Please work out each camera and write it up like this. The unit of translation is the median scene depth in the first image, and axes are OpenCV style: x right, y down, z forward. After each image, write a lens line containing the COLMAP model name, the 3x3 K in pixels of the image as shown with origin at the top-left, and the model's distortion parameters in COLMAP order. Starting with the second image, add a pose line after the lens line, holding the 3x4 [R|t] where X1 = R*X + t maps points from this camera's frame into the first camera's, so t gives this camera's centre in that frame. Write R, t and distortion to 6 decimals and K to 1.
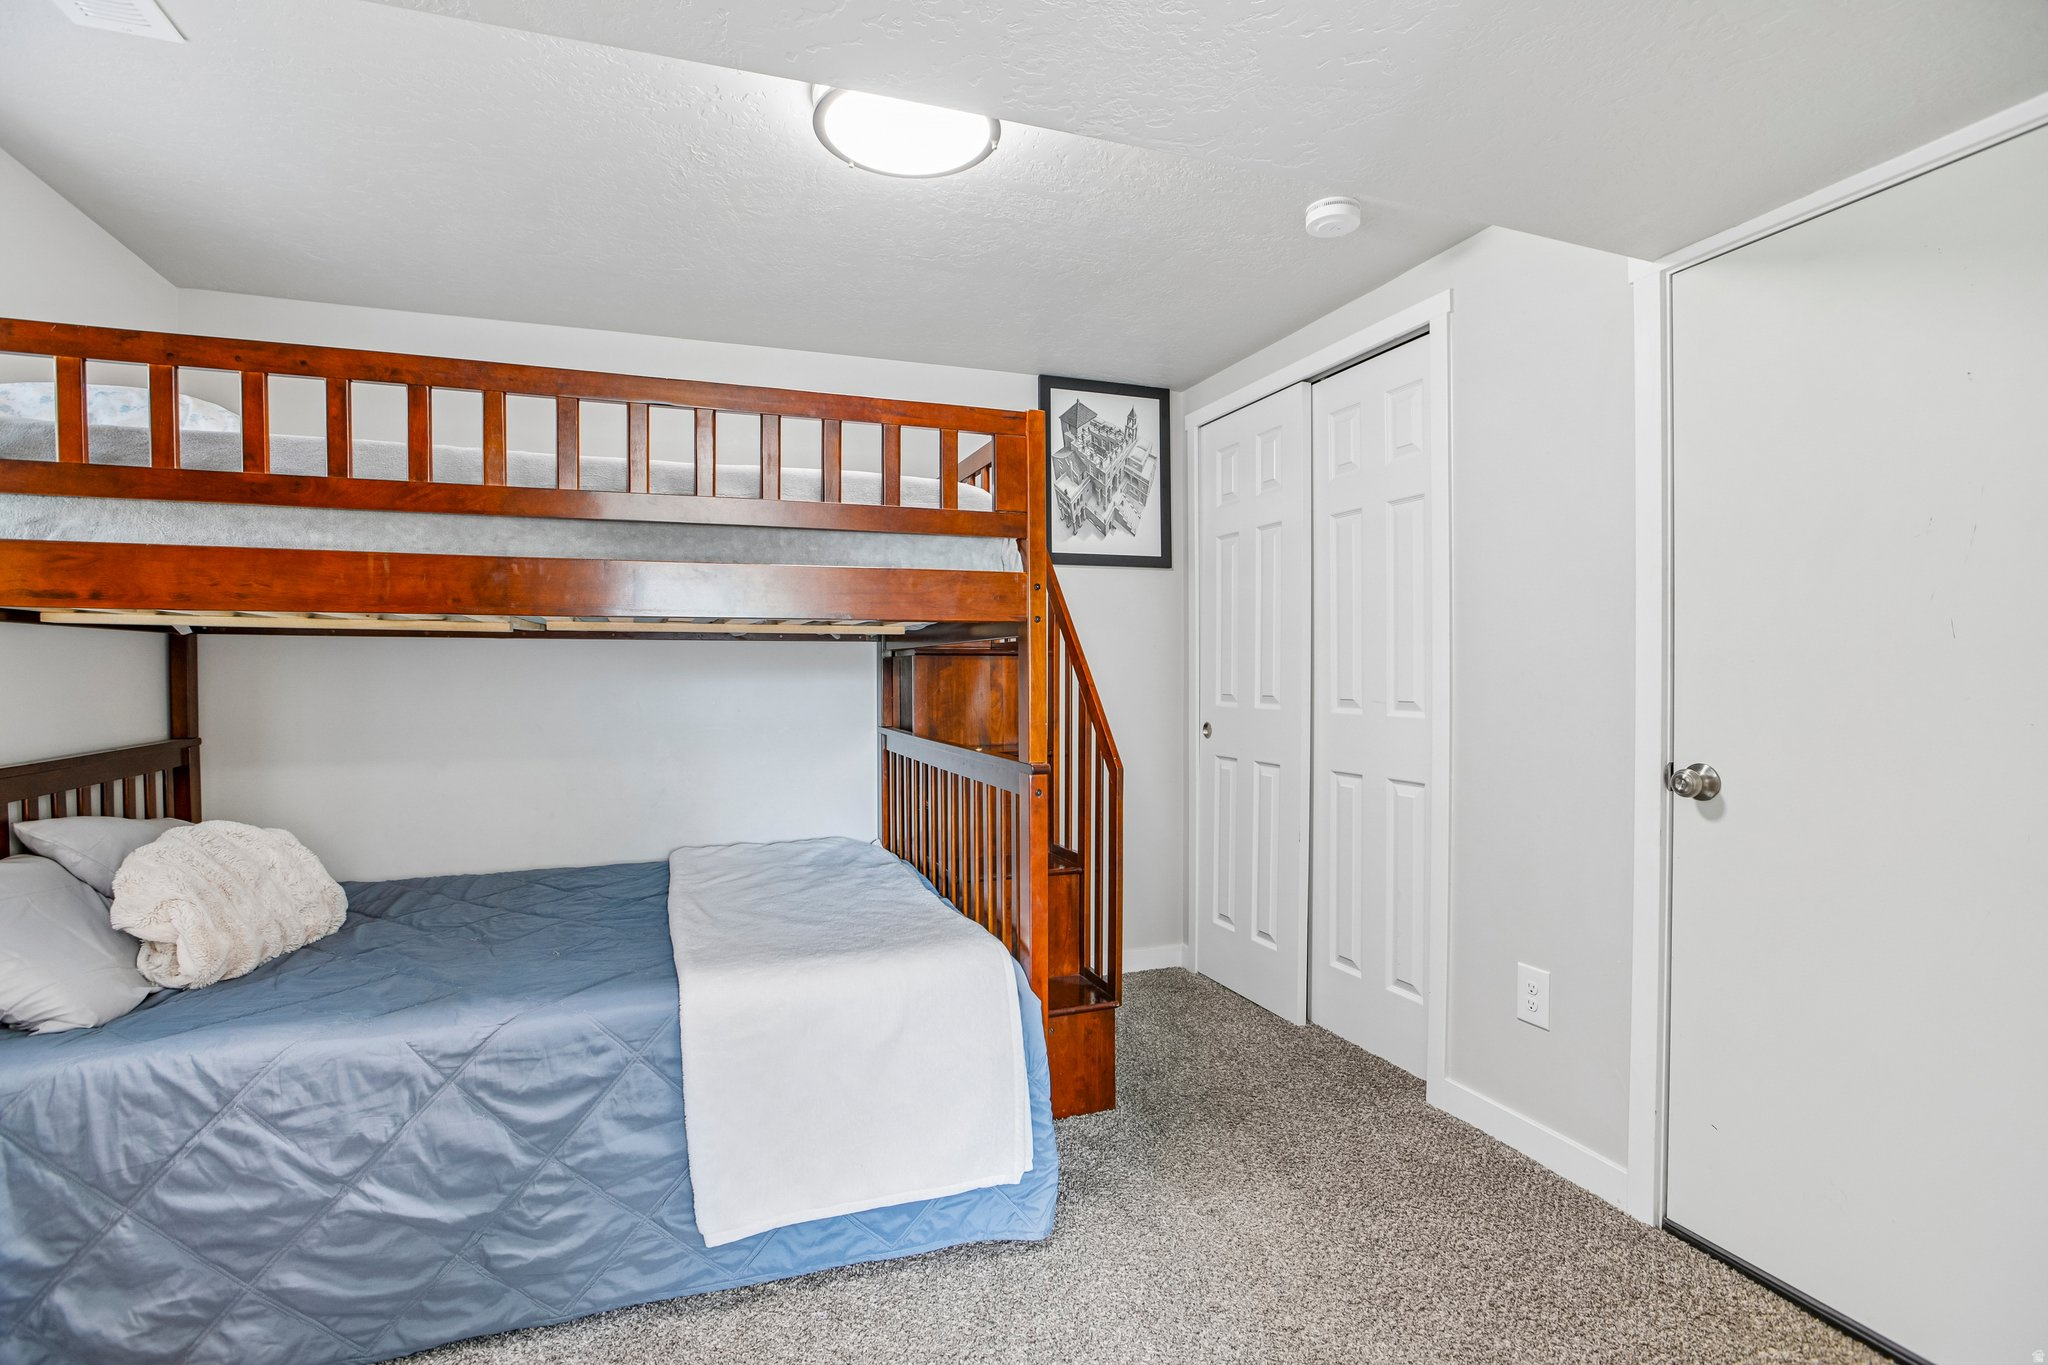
lens RADIAL K [[962.2, 0, 1018.6], [0, 962.2, 687.3], [0, 0, 1]] dist [-0.051041, 0.018112]
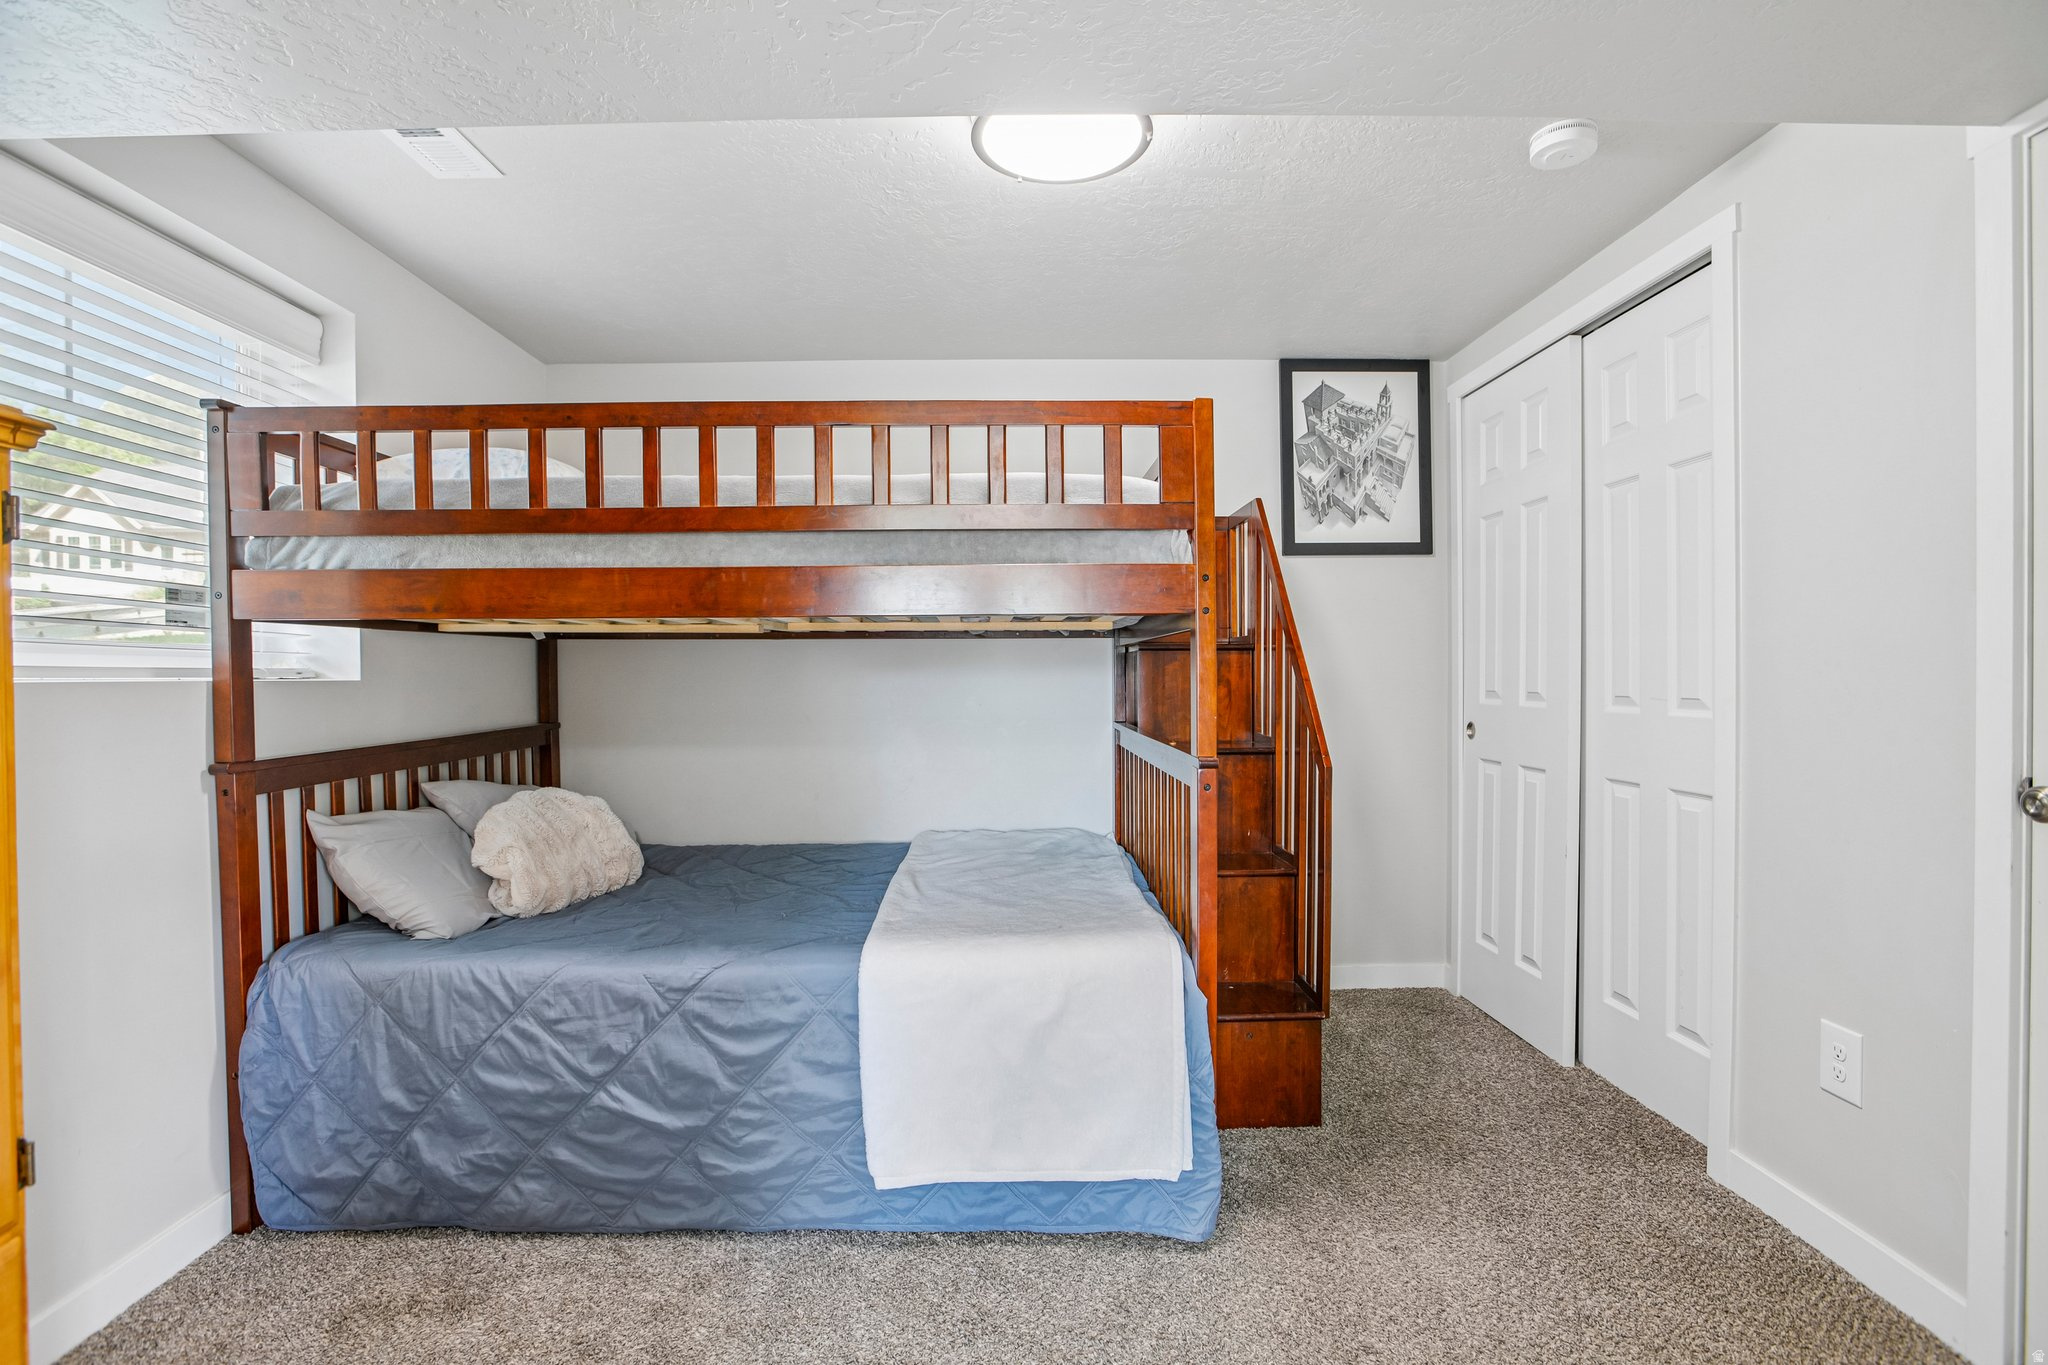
lens RADIAL K [[962.2, 0, 1018.6], [0, 962.2, 687.3], [0, 0, 1]] dist [-0.051041, 0.018112]
pose [[0.941107, 0.001386, -0.338105, 0.178625], [-0.001592, 0.999999, -0.000331, 0.008502], [0.338104, 0.000850, 0.941108, 0.013889]]
